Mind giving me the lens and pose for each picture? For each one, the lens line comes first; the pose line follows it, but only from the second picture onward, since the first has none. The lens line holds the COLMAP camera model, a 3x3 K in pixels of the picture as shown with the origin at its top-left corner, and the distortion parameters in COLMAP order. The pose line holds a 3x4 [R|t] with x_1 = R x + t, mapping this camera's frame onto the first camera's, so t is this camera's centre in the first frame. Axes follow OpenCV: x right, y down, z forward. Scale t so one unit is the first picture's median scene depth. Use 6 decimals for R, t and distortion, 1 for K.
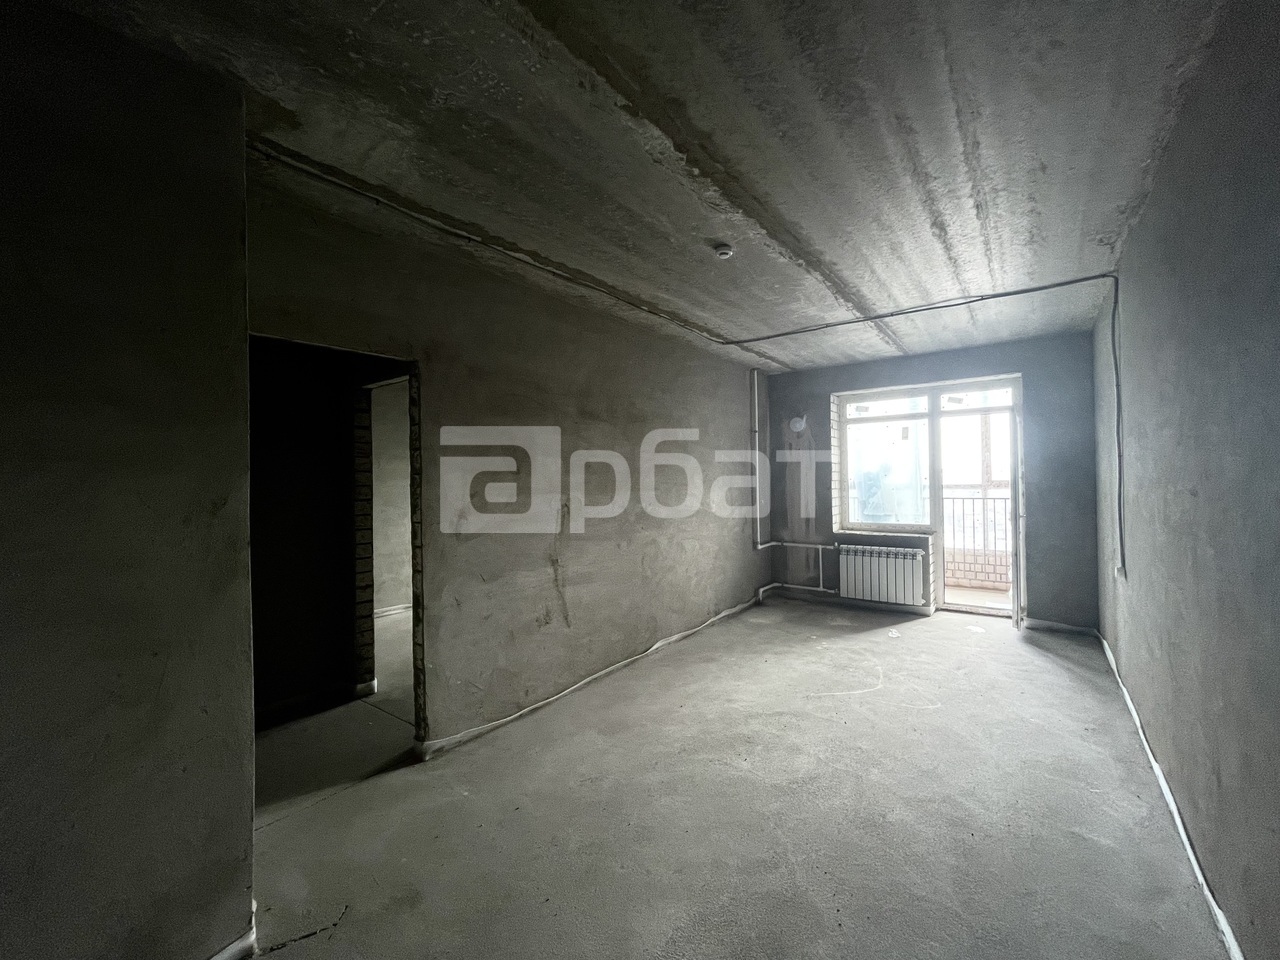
lens RADIAL K [[511.8, 0, 636.9], [0, 511.8, 478.0], [0, 0, 1]] dist [-0.003603, -0.000232]
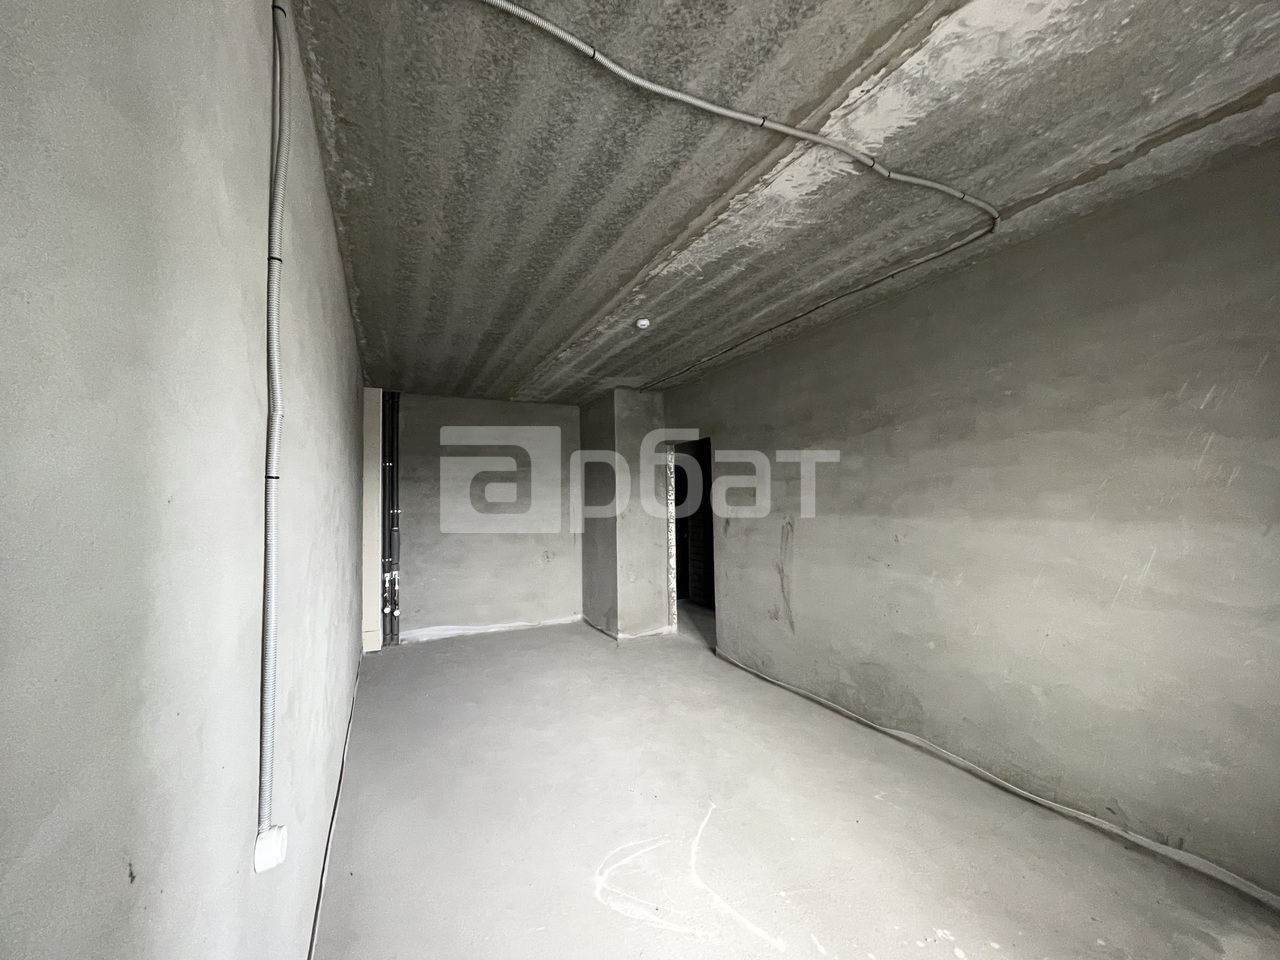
lens RADIAL K [[511.8, 0, 635.8], [0, 511.8, 481.6], [0, 0, 1]] dist [-0.003603, -0.000232]
pose [[-0.447384, -0.011747, -0.894265, 1.022569], [0.022059, 0.999465, -0.024165, -0.019492], [0.894070, -0.030538, -0.446885, 1.210844]]
